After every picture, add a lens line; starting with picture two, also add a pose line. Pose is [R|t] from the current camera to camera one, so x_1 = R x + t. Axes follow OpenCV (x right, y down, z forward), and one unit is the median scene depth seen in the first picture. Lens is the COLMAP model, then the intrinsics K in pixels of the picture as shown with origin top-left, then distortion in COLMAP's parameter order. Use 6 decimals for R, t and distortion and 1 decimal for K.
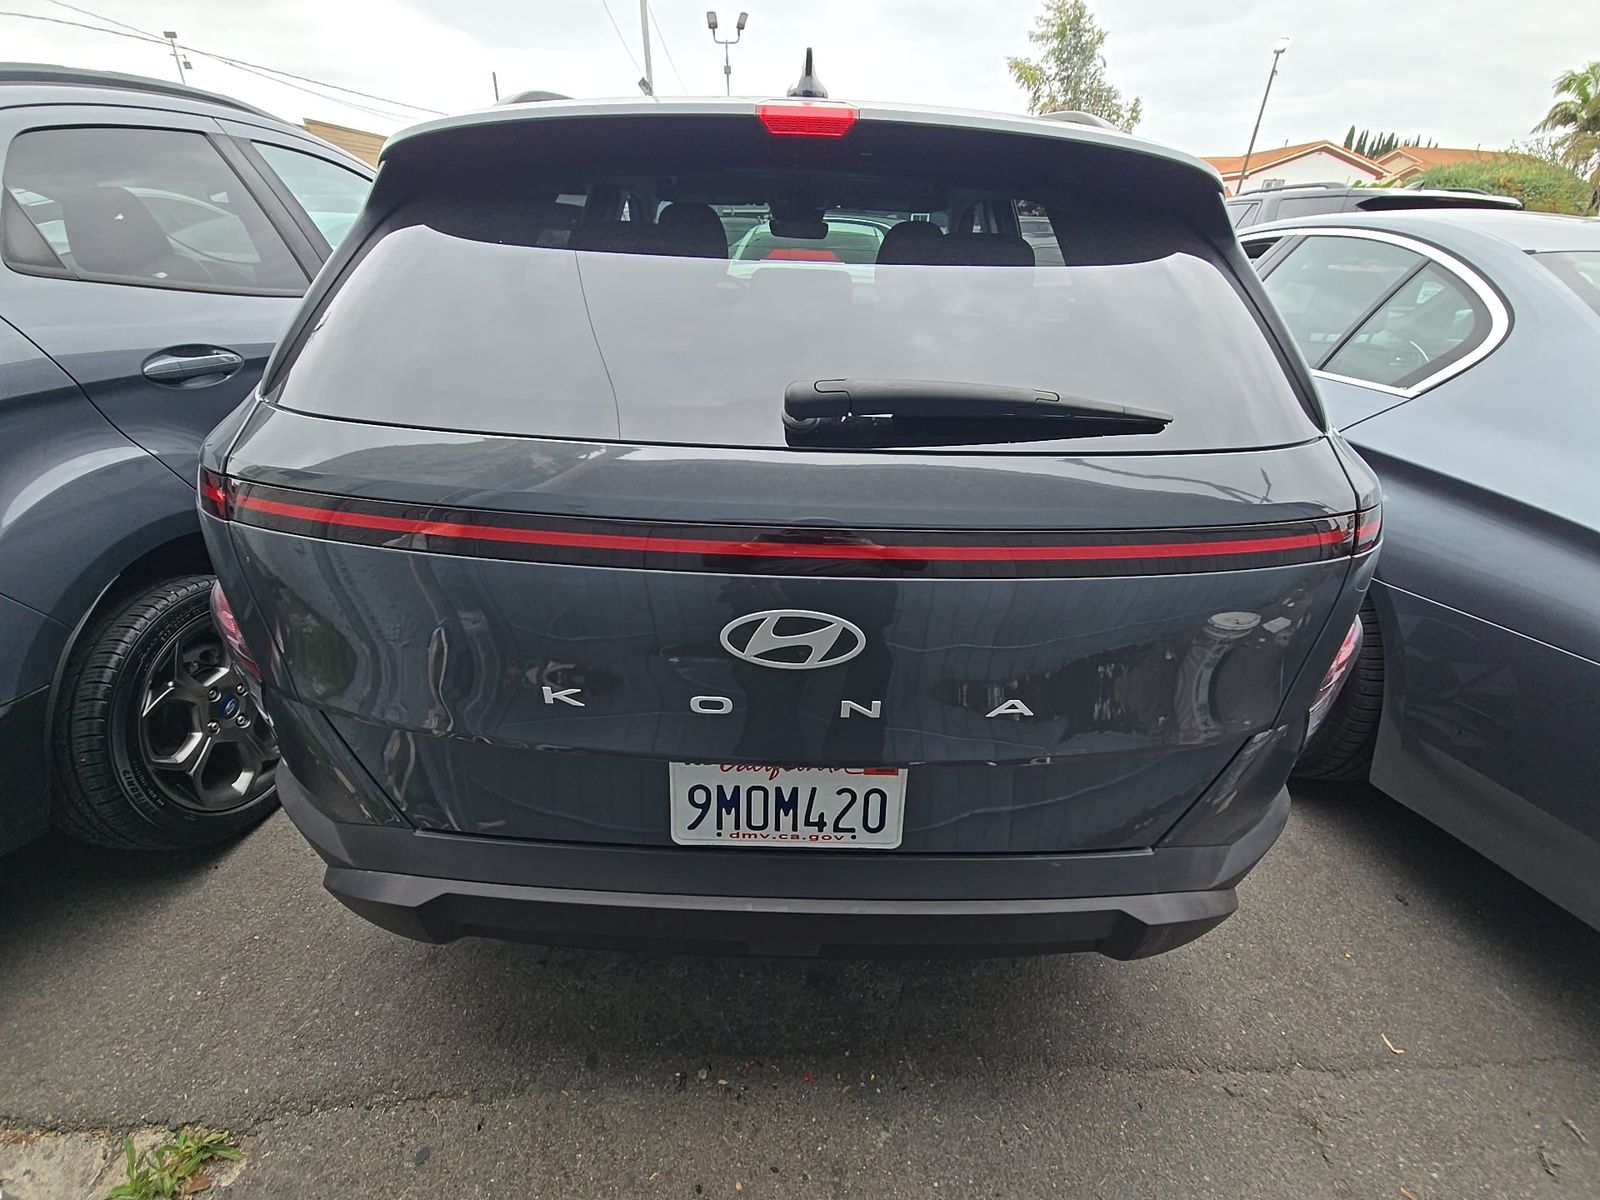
lens RADIAL K [[631.4, 0, 801.4], [0, 631.4, 618.3], [0, 0, 1]] dist [0.030555, -0.020850]
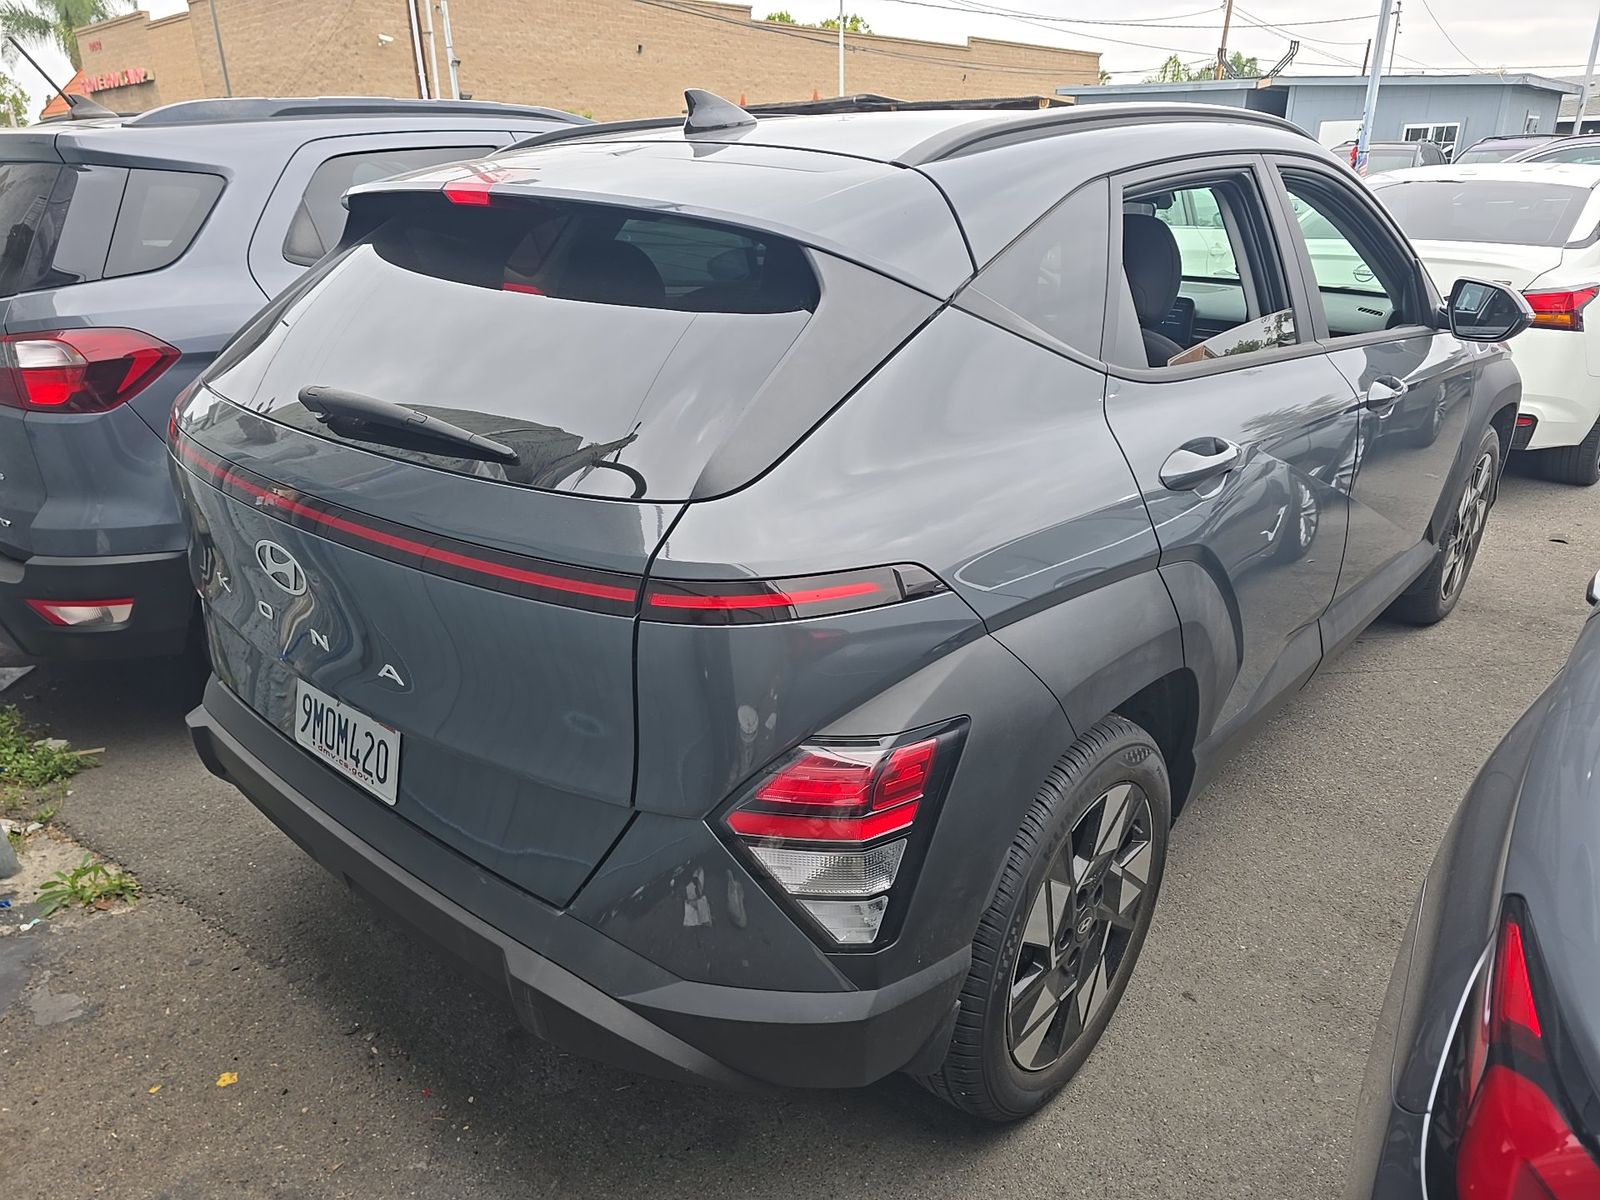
lens RADIAL K [[1057.8, 0, 800.0], [0, 1057.8, 600.0], [0, 0, 1]] dist [-0.008630, -0.005546]
pose [[0.762331, 0.213887, -0.610823, 1.428313], [-0.302792, 0.952015, -0.044537, -0.089461], [0.571987, 0.218904, 0.790514, -0.098072]]
